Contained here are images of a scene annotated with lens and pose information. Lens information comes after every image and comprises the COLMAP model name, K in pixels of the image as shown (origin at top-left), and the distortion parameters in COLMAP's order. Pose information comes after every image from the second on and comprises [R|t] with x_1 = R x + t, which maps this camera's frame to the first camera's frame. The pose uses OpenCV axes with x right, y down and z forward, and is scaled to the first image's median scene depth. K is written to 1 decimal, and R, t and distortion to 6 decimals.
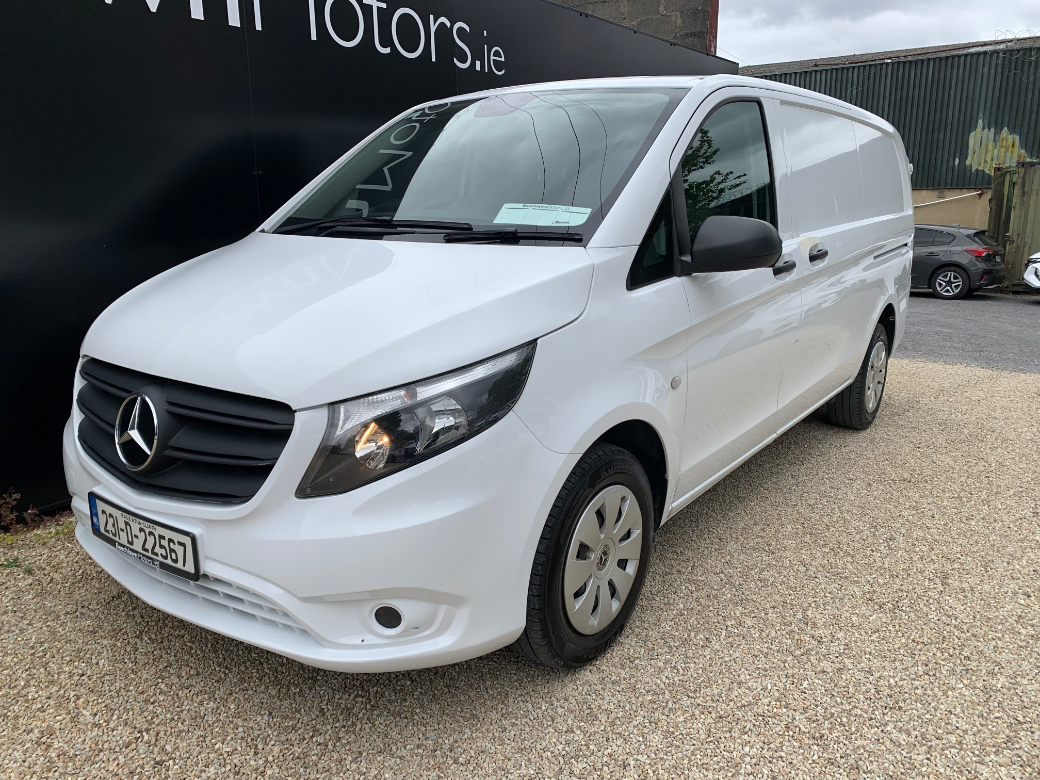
lens RADIAL K [[814.6, 0, 514.9], [0, 814.6, 391.0], [0, 0, 1]] dist [0.028790, -0.007282]
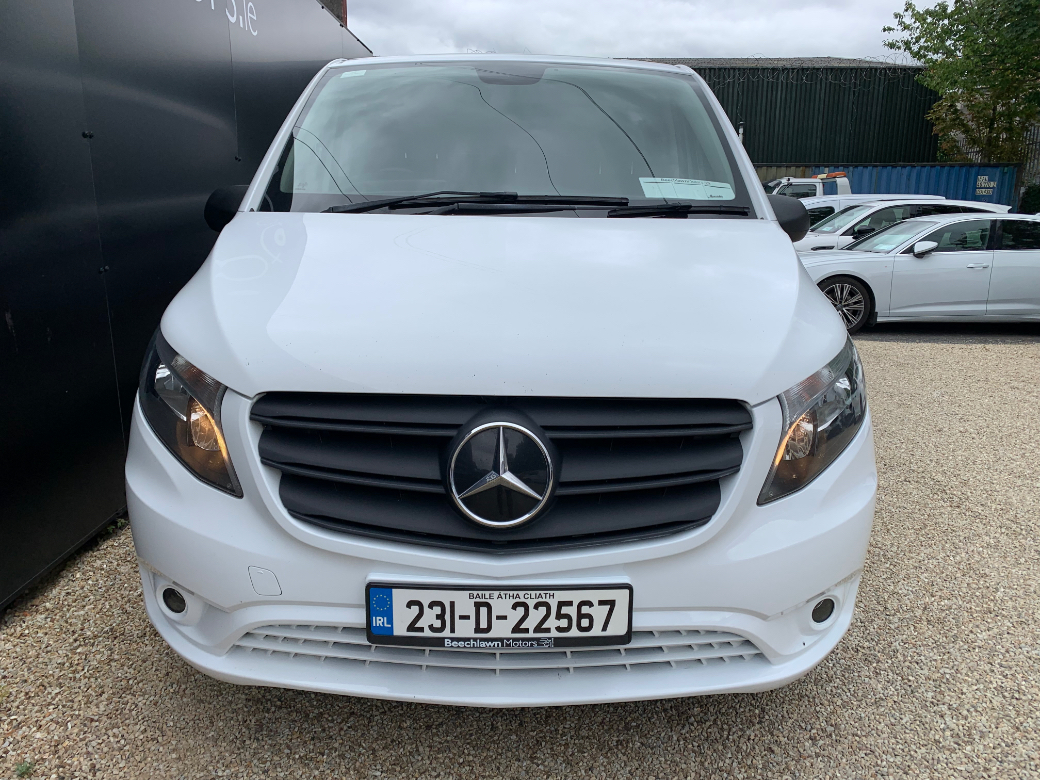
lens RADIAL K [[814.6, 0, 514.9], [0, 814.6, 391.0], [0, 0, 1]] dist [0.028790, -0.007282]
pose [[0.798599, -0.134076, 0.586739, -0.825761], [0.131968, 0.990156, 0.046642, -0.054875], [-0.587217, 0.040183, 0.808432, 0.378750]]
